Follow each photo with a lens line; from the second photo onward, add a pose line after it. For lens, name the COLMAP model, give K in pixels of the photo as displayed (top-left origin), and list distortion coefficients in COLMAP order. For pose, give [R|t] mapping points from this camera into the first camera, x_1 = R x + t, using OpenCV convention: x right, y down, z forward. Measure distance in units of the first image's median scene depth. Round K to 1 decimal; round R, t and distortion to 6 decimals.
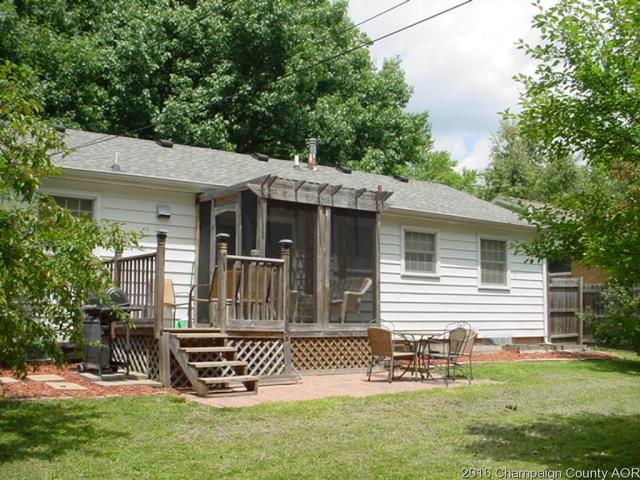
lens RADIAL K [[777.7, 0, 320.5], [0, 777.7, 236.8], [0, 0, 1]] dist [-0.151625, 0.000000]
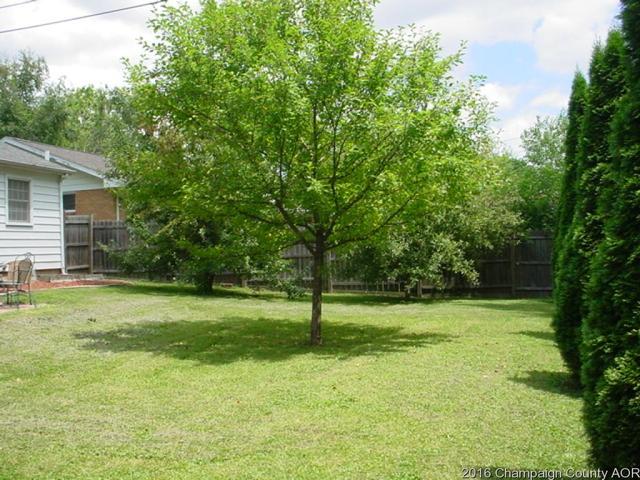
lens RADIAL K [[777.7, 0, 319.5], [0, 777.7, 242.3], [0, 0, 1]] dist [-0.151625, 0.000000]
pose [[0.779167, -0.028558, 0.626166, -0.110865], [-0.027569, 0.996434, 0.079750, -0.004952], [-0.626210, -0.079402, 0.775601, -0.085408]]
